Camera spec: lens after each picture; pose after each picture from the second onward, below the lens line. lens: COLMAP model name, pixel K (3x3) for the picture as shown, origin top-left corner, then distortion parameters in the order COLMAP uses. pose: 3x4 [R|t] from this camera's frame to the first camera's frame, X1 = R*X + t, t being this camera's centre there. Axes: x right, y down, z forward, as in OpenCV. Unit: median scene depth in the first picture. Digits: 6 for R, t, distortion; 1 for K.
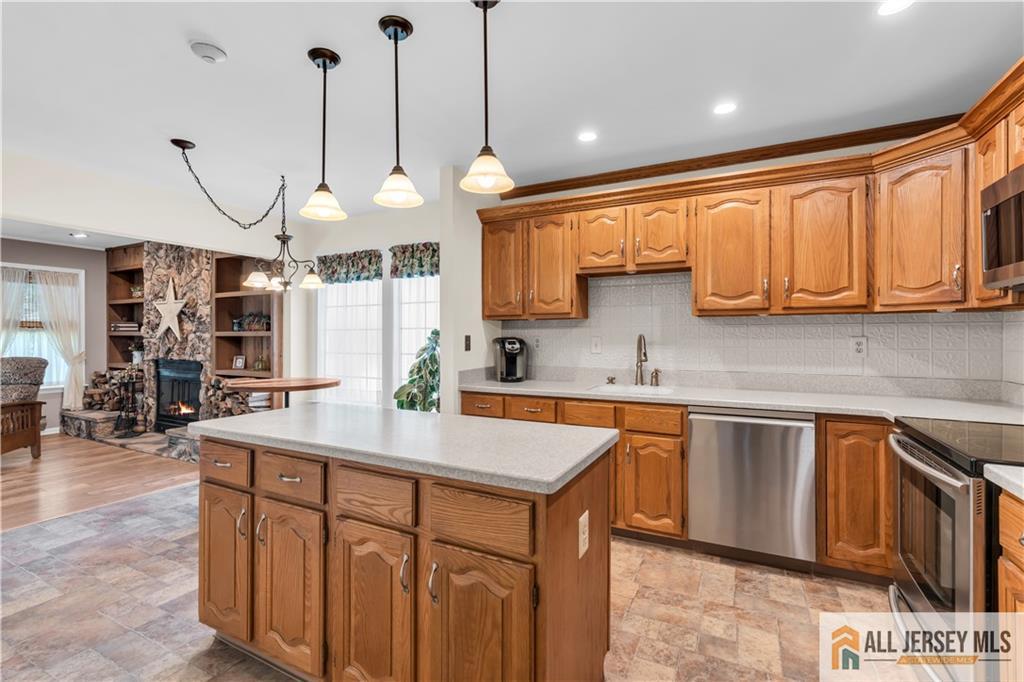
lens RADIAL K [[458.2, 0, 511.6], [0, 458.2, 335.8], [0, 0, 1]] dist [-0.000297, 0.000852]
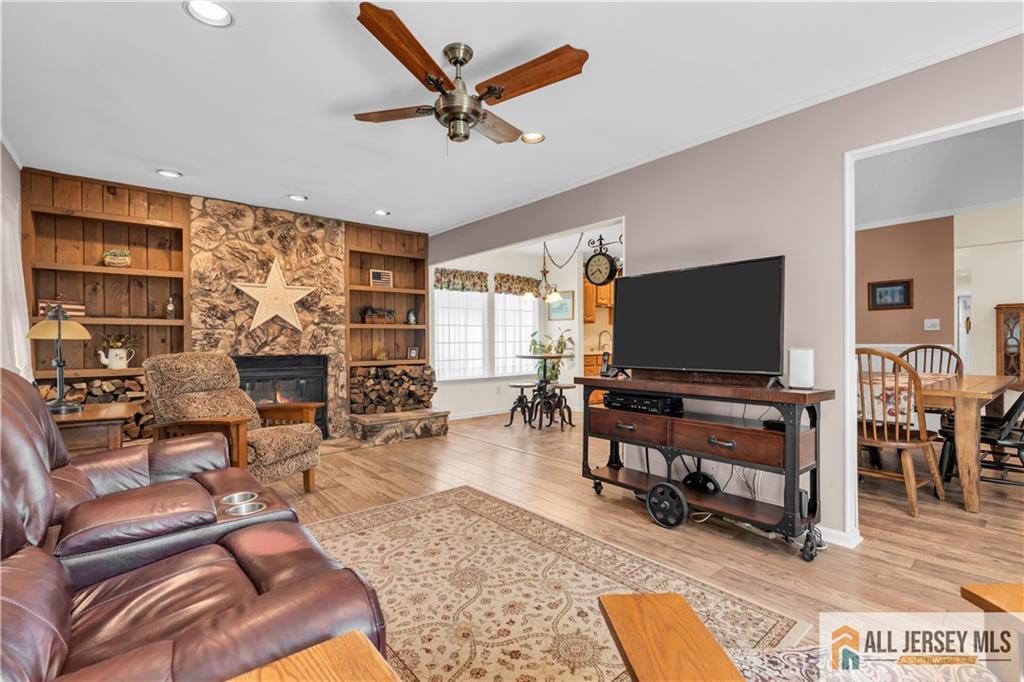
lens RADIAL K [[461.3, 0, 512.0], [0, 461.3, 341.0], [0, 0, 1]] dist [-0.010144, 0.000299]
pose [[0.385446, -0.003541, 0.922724, -2.138446], [0.007037, 0.999975, 0.000897, 0.045683], [-0.922704, 0.006147, 0.385461, 0.435884]]
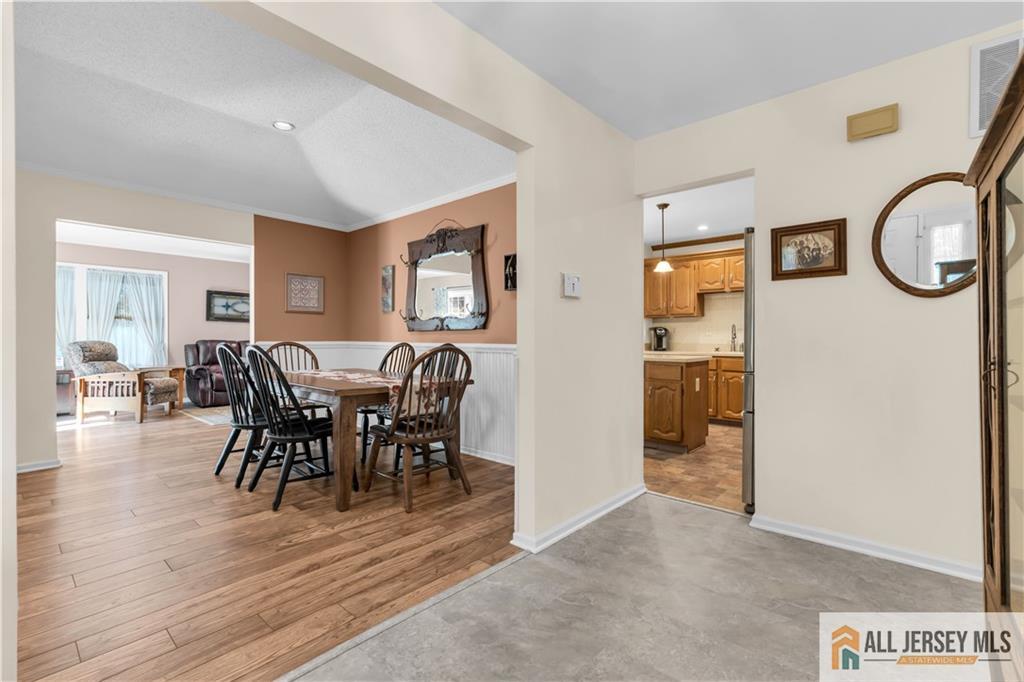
lens RADIAL K [[459.0, 0, 510.4], [0, 459.0, 339.7], [0, 0, 1]] dist [-0.004529, 0.000017]
pose [[0.967916, 0.003698, -0.251248, -0.121740], [-0.003114, 0.999991, 0.002720, 0.053071], [0.251256, -0.001851, 0.967919, -0.971221]]
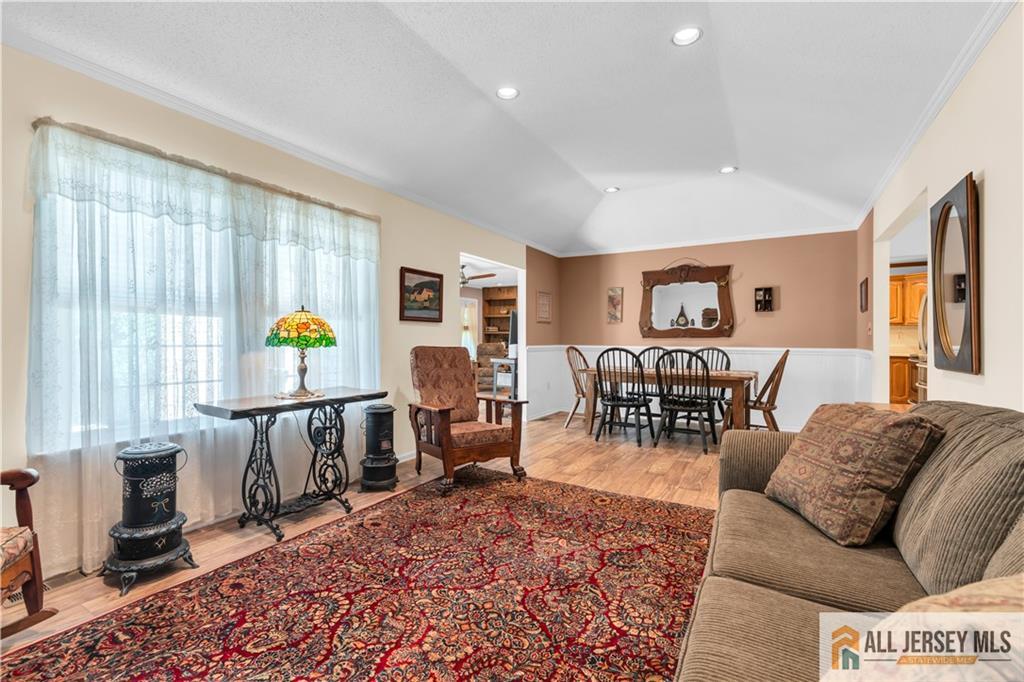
lens RADIAL K [[456.2, 0, 510.5], [0, 456.2, 342.5], [0, 0, 1]] dist [-0.002418, -0.000053]
pose [[0.998682, 0.003287, -0.051219, -1.229477], [-0.002910, 0.999968, 0.007431, 0.038983], [0.051242, -0.007272, 0.998660, -1.599340]]
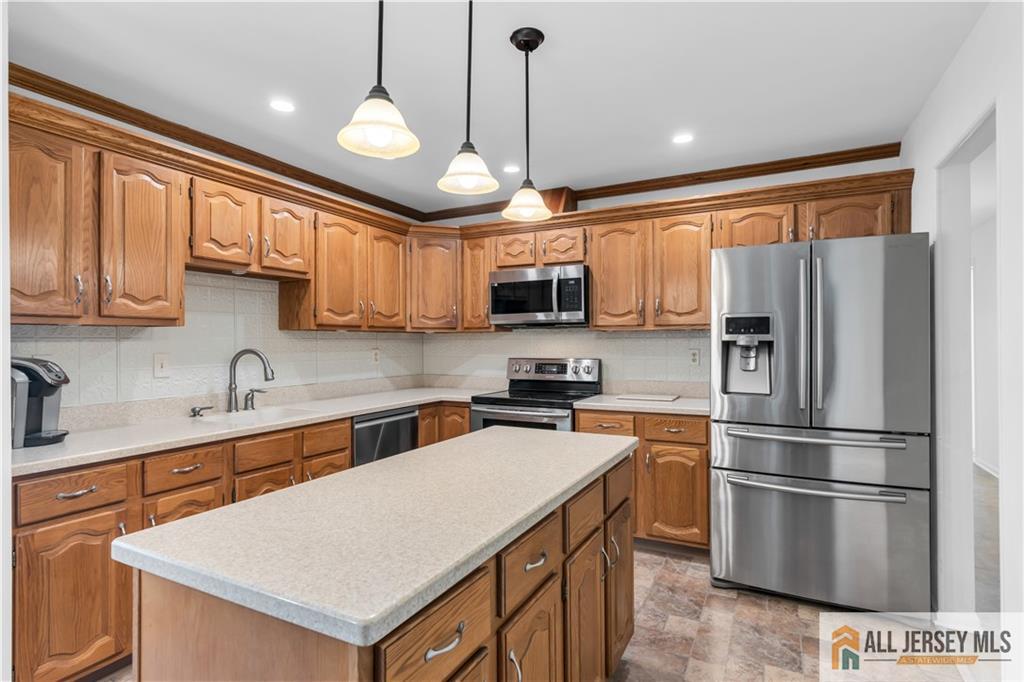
lens RADIAL K [[510.4, 0, 506.7], [0, 510.4, 340.6], [0, 0, 1]] dist [-0.001600, -0.000063]
pose [[0.013431, 0.005880, 0.999893, -0.579883], [0.007409, 0.999955, -0.005980, -0.009059], [-0.999882, 0.007489, 0.013387, 0.473141]]
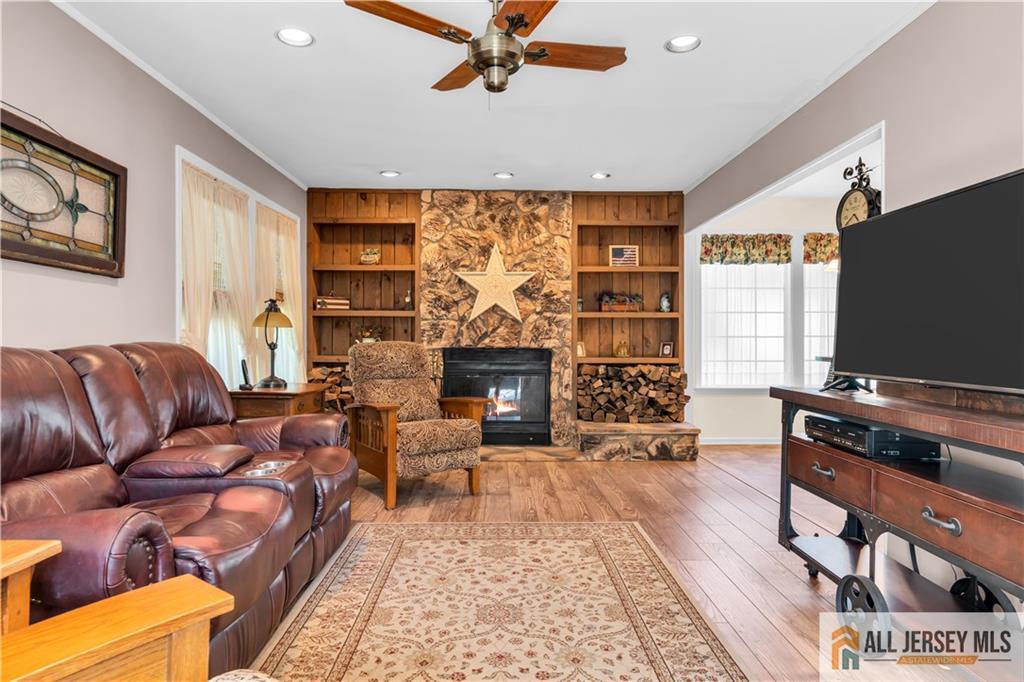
lens RADIAL K [[601.3, 0, 507.9], [0, 601.3, 329.8], [0, 0, 1]] dist [0.002194, 0.001039]
pose [[0.883826, 0.008130, 0.467745, -1.900085], [-0.002425, 0.999915, -0.012797, 0.056421], [-0.467809, 0.010176, 0.883771, 0.134310]]
